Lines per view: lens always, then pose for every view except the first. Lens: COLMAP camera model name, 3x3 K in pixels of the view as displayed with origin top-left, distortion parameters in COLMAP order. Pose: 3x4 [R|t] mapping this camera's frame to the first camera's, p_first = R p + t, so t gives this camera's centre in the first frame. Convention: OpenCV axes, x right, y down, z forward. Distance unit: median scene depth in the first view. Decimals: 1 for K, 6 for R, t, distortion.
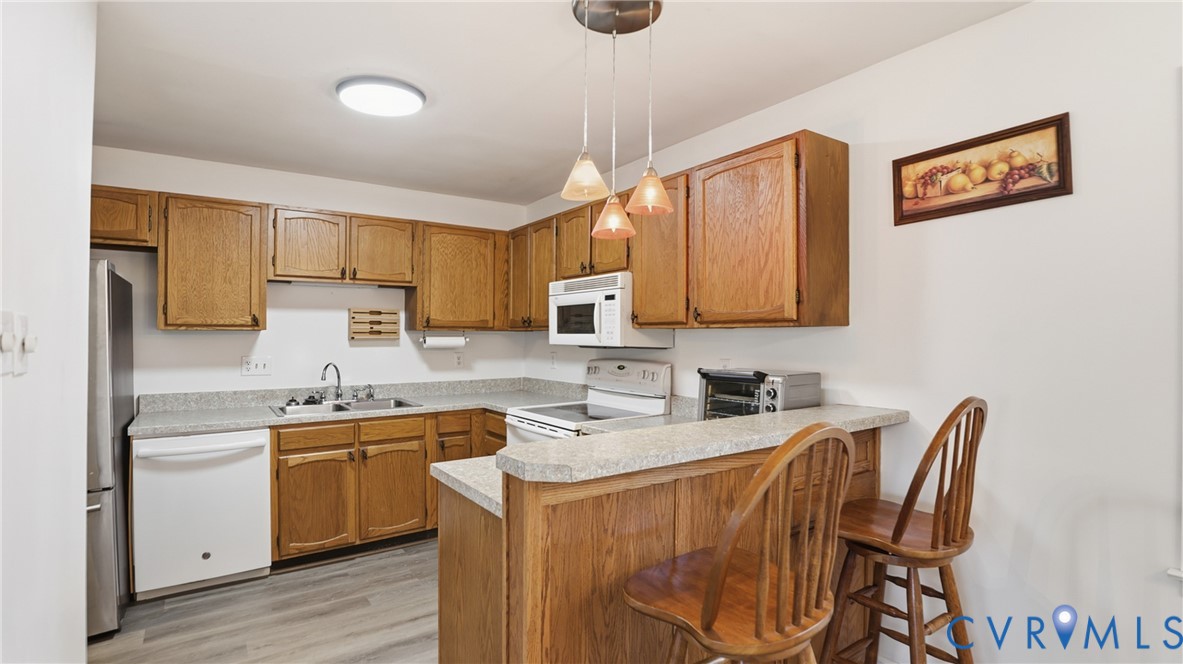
lens RADIAL K [[558.0, 0, 586.8], [0, 558.0, 331.7], [0, 0, 1]] dist [-0.030571, 0.004310]
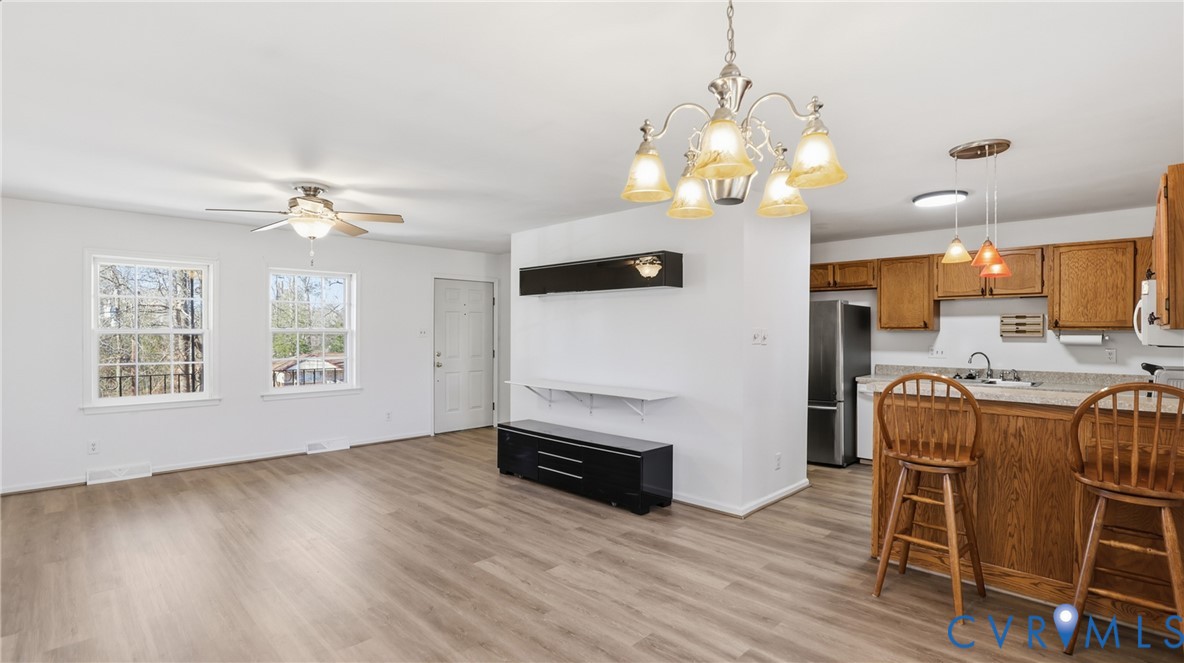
lens RADIAL K [[558.5, 0, 612.3], [0, 558.5, 332.0], [0, 0, 1]] dist [-0.030571, 0.004310]
pose [[0.202021, 0.004420, -0.979371, 0.839445], [0.006369, 0.999963, 0.005827, -0.013483], [0.979360, -0.007415, 0.201985, -0.275680]]
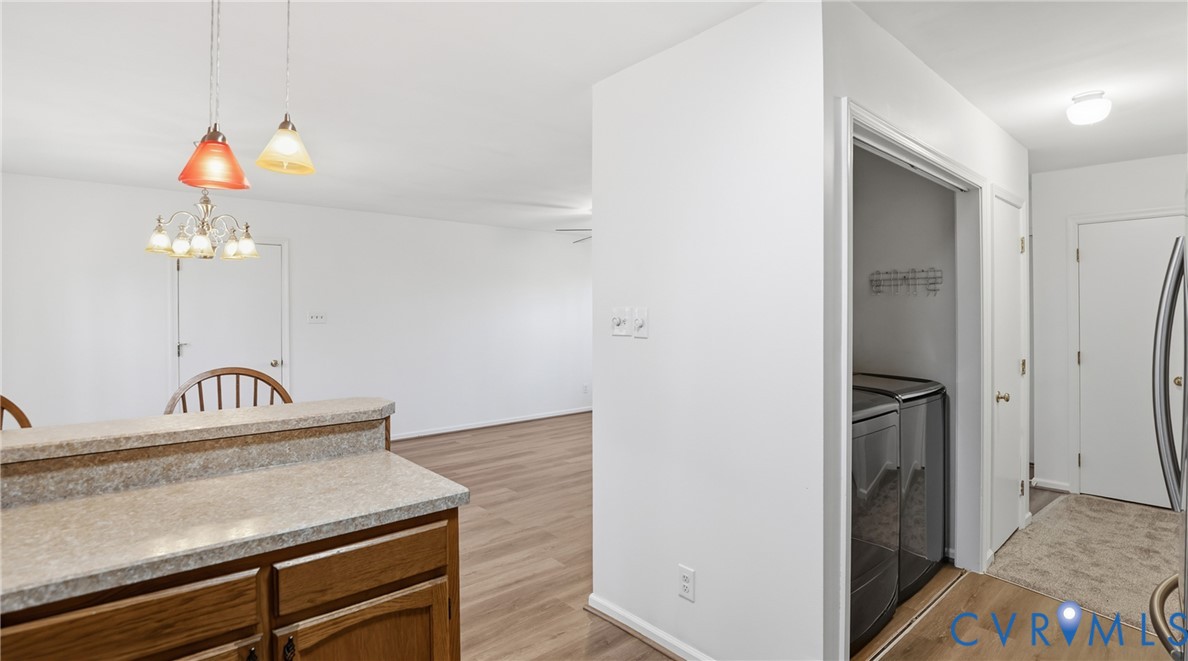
lens RADIAL K [[563.9, 0, 588.3], [0, 563.9, 321.1], [0, 0, 1]] dist [-0.025581, 0.004130]
pose [[-0.994409, 0.007192, -0.105351, -0.206354], [0.007403, 0.999971, -0.001606, 0.004402], [0.105337, -0.002377, -0.994434, 1.013118]]
